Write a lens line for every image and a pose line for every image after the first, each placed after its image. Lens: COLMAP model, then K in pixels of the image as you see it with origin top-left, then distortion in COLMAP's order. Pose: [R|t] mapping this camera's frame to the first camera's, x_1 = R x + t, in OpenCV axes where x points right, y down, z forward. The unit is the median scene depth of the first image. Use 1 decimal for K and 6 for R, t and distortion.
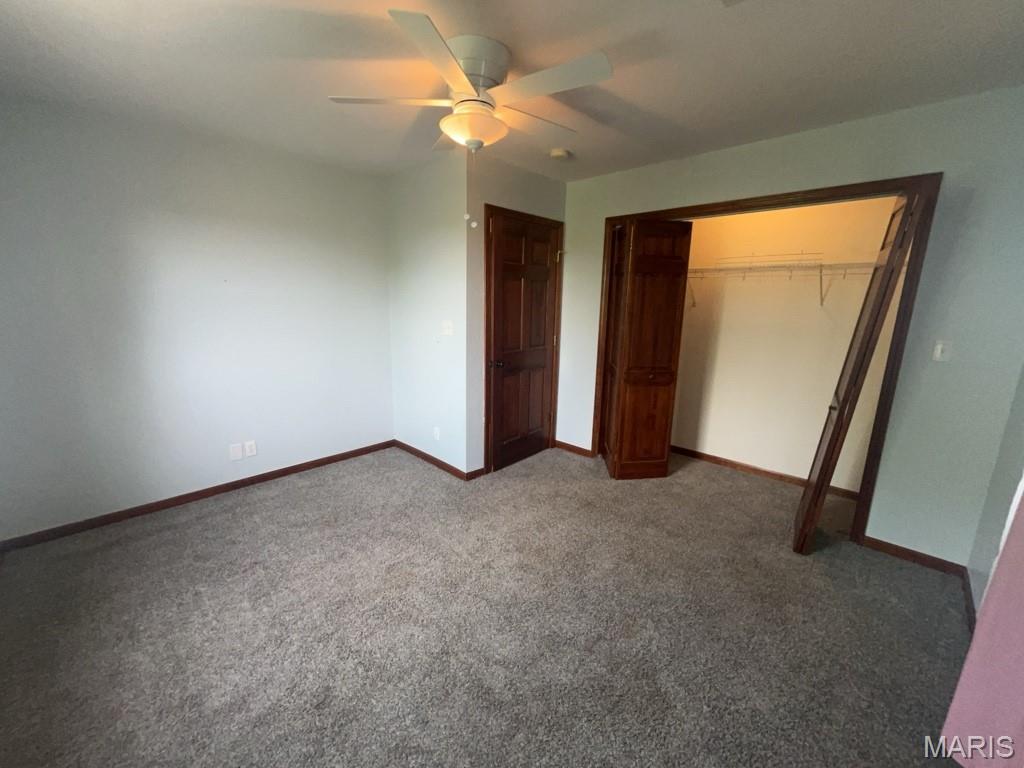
lens RADIAL K [[415.0, 0, 509.4], [0, 415.0, 378.1], [0, 0, 1]] dist [0.000060, -0.000006]
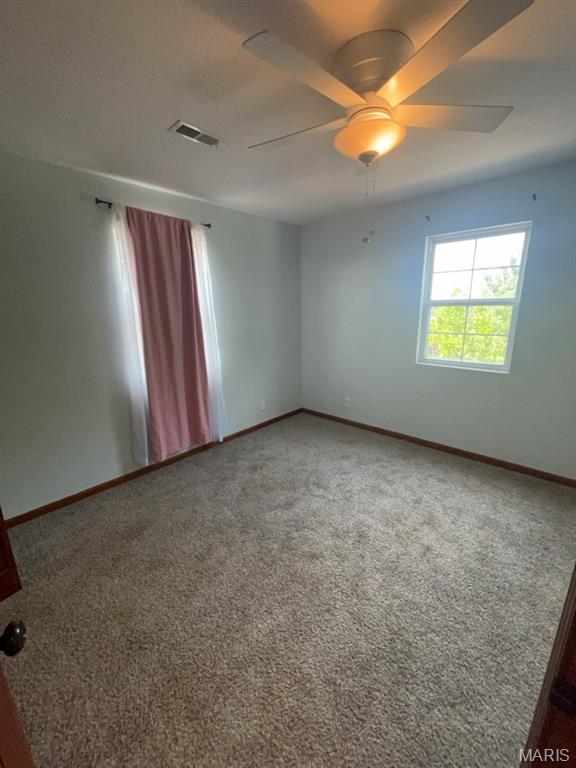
lens RADIAL K [[308.0, 0, 284.9], [0, 308.0, 384.7], [0, 0, 1]] dist [-0.001244, -0.000243]
pose [[-0.999845, 0.009277, -0.014933, 0.091652], [0.001882, 0.901031, 0.433750, -0.270540], [0.017478, 0.433655, -0.900910, 1.320162]]
